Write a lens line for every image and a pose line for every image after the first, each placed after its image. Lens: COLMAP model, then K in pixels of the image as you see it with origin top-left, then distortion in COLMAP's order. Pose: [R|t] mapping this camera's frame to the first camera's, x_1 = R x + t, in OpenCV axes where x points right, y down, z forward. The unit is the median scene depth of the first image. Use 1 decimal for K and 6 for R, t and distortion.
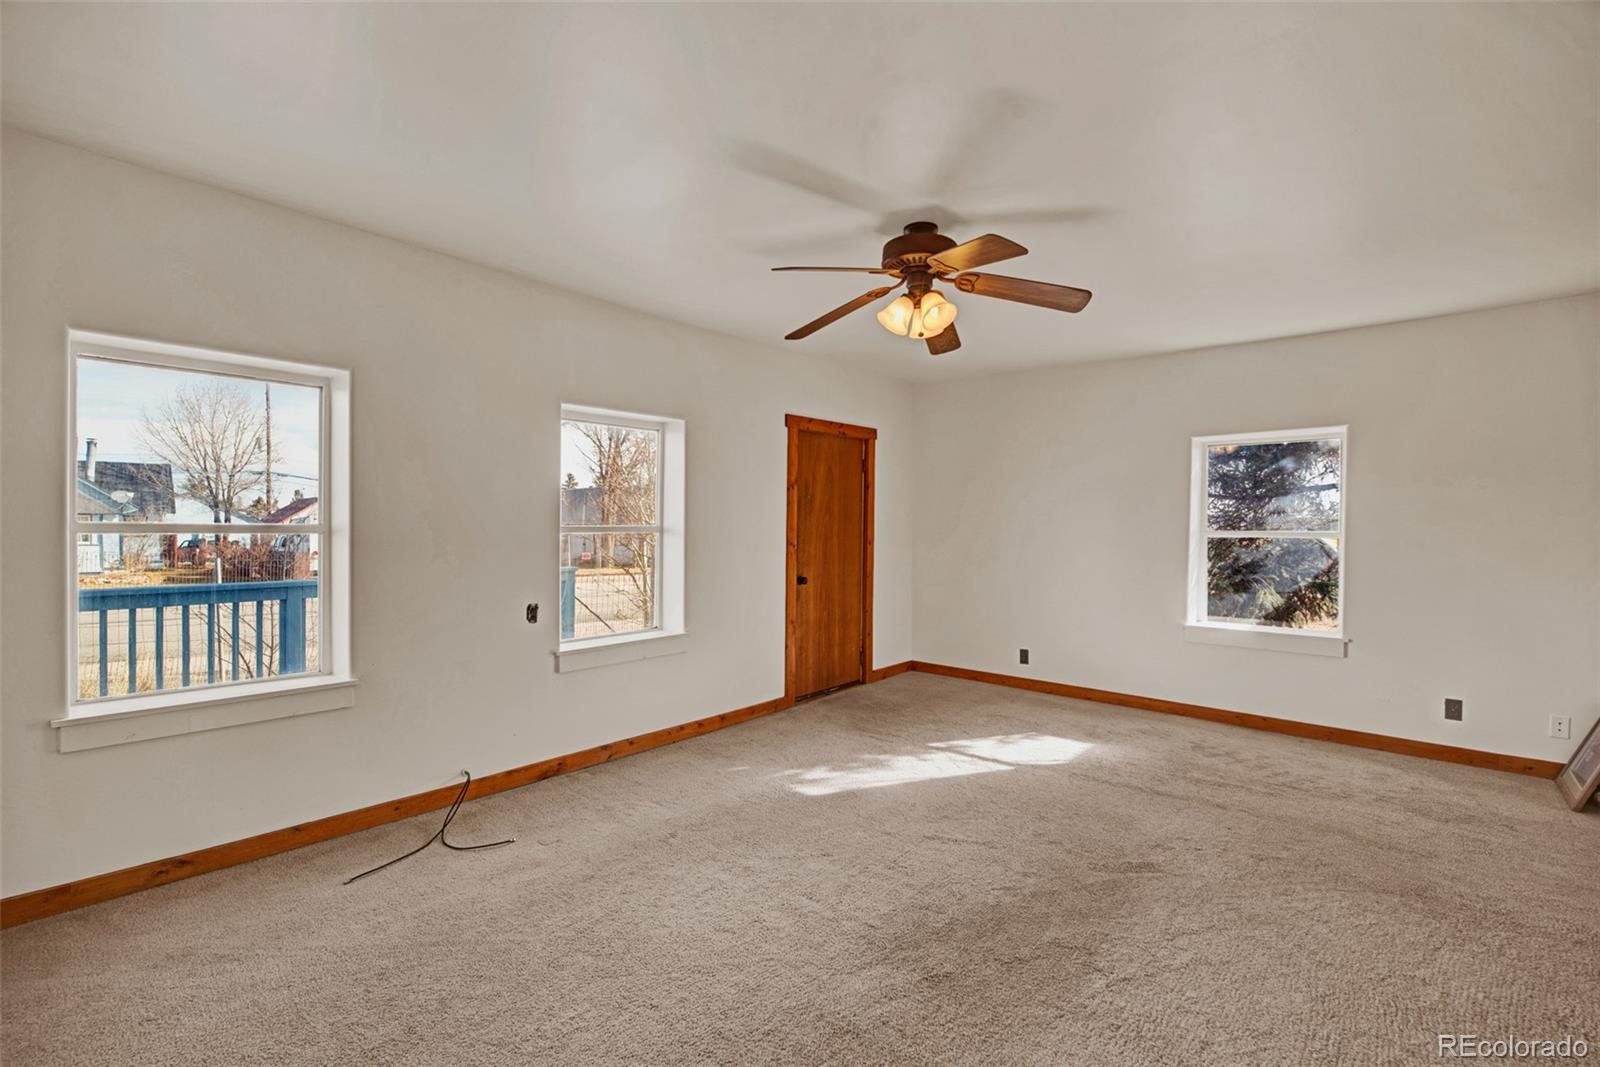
lens RADIAL K [[716.3, 0, 800.0], [0, 716.3, 533.5], [0, 0, 1]] dist [-0.009724, -0.000088]
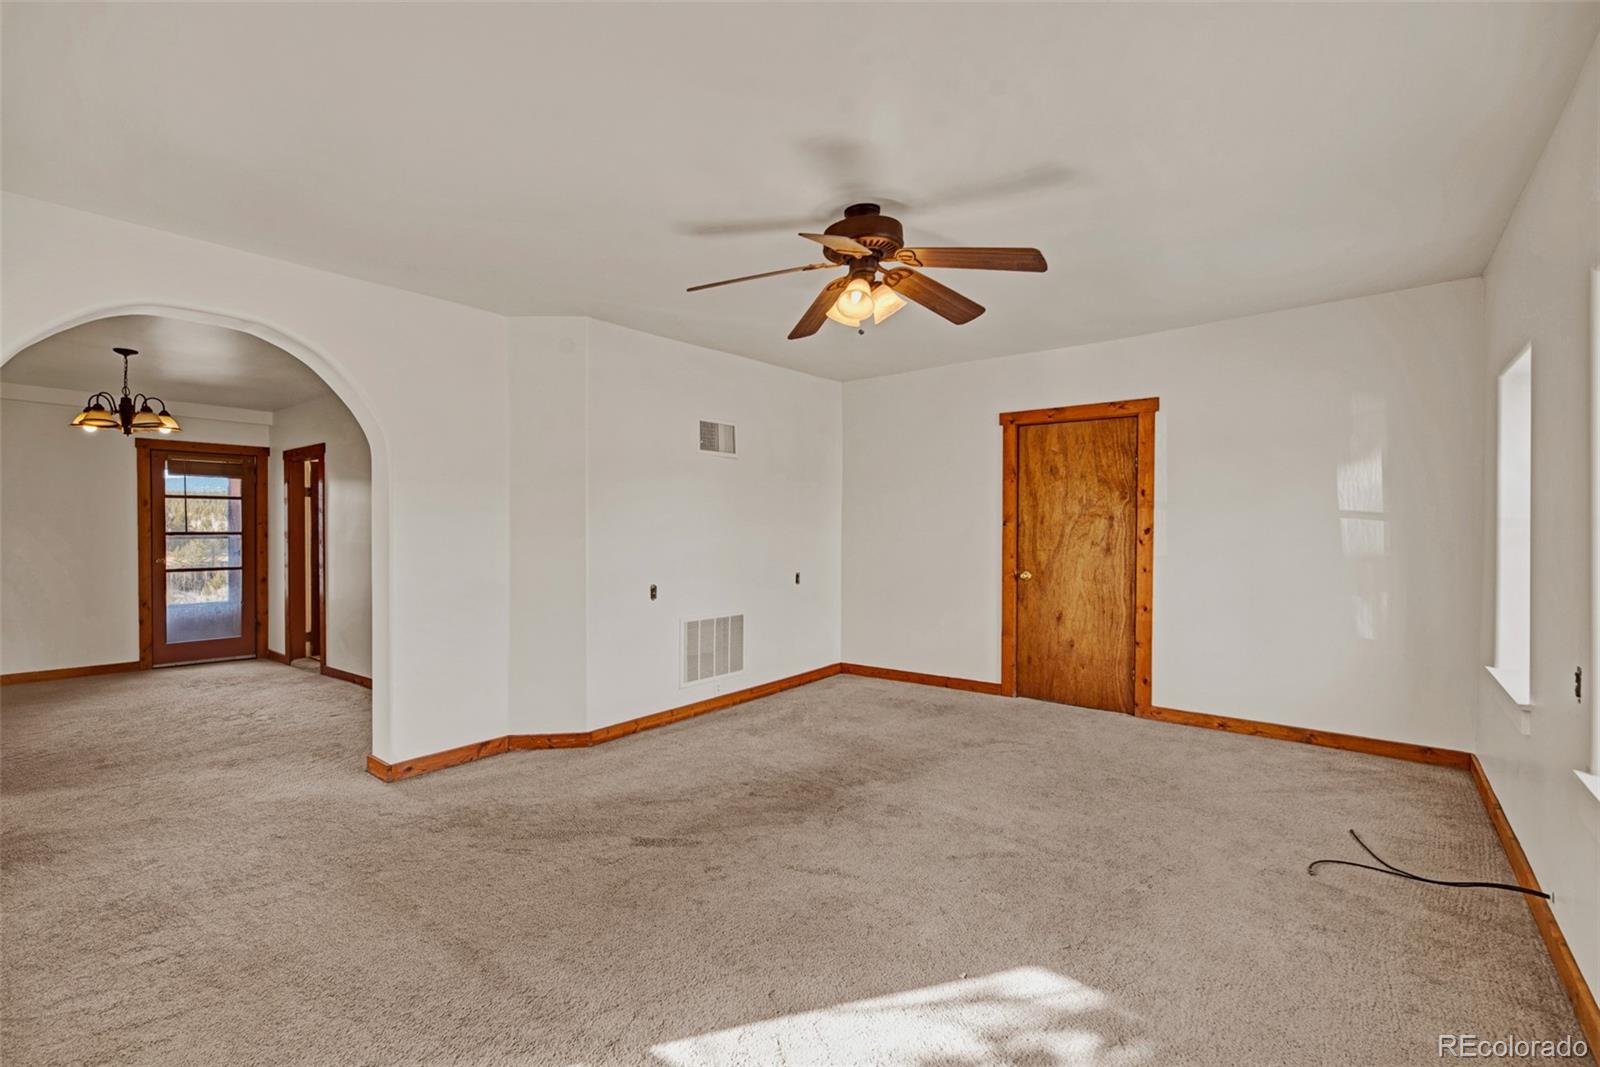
lens RADIAL K [[727.6, 0, 754.1], [0, 727.6, 533.8], [0, 0, 1]] dist [-0.001773, -0.000076]
pose [[-0.999695, 0.001377, -0.024669, 0.201900], [0.000965, 0.999860, 0.016705, -0.007642], [0.024688, 0.016676, -0.999556, 1.197065]]
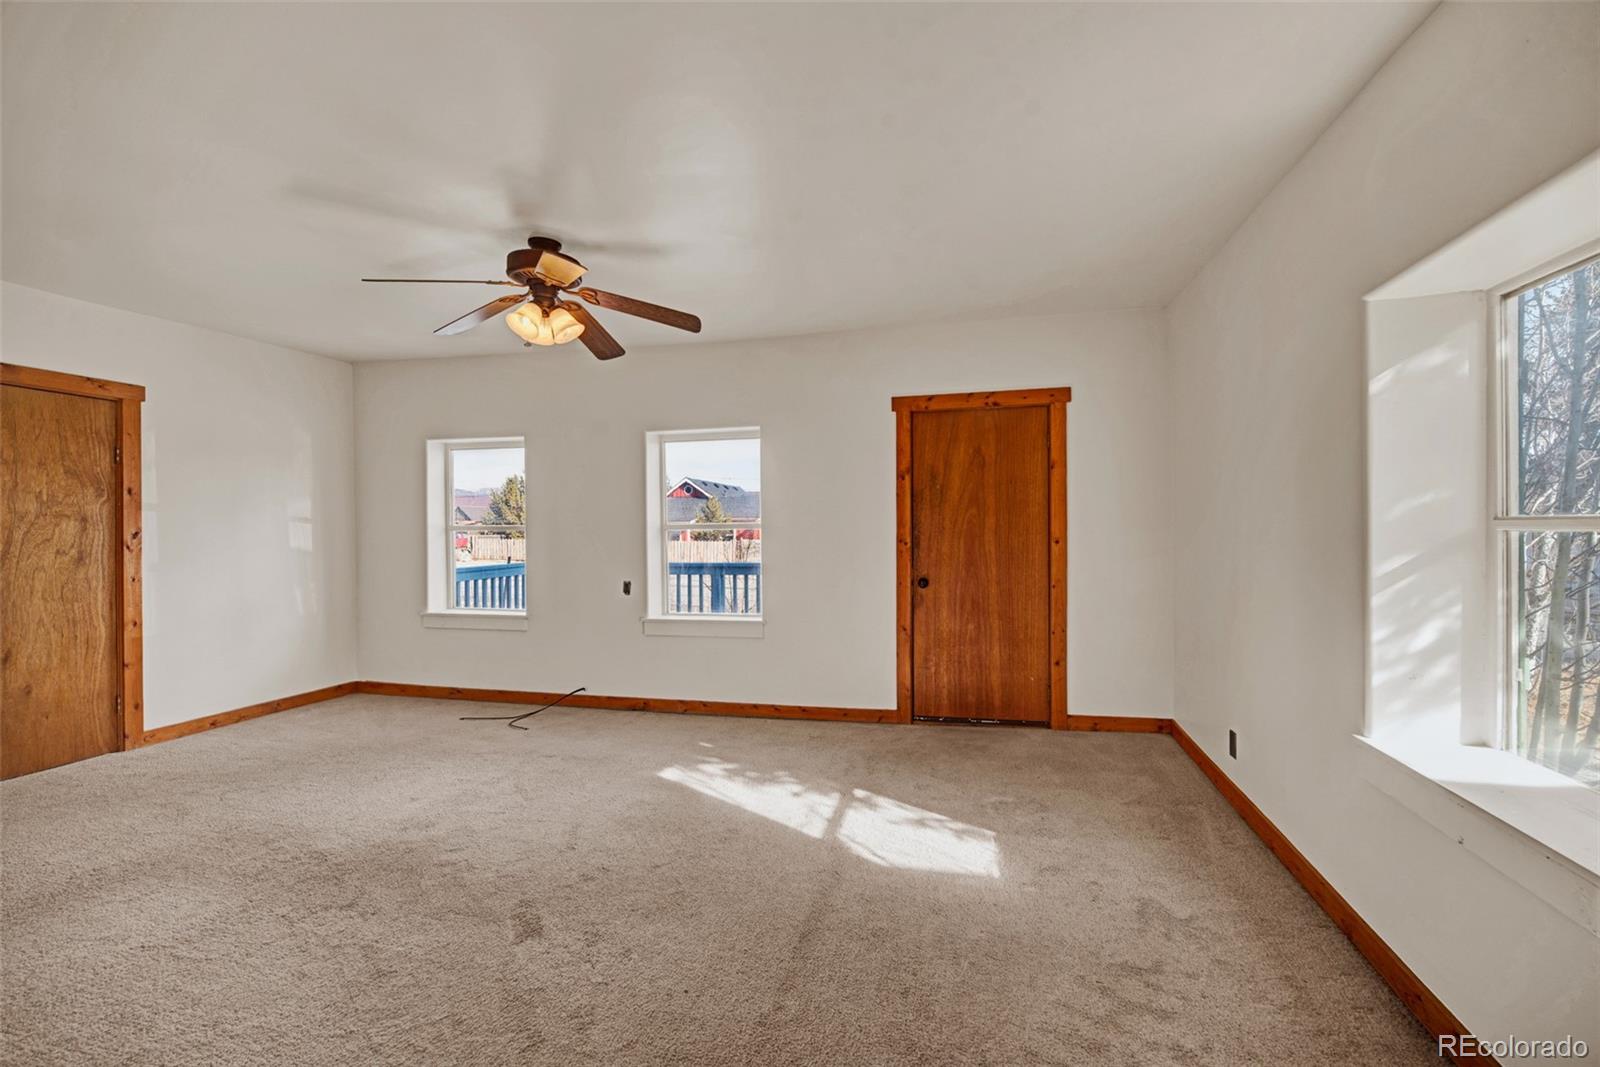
lens RADIAL K [[716.3, 0, 800.0], [0, 716.3, 533.5], [0, 0, 1]] dist [-0.009724, -0.000088]
pose [[0.461413, 0.002631, -0.887181, 0.784006], [0.001091, 0.999993, 0.003532, 0.001848], [0.887185, -0.002598, 0.461407, 0.515116]]
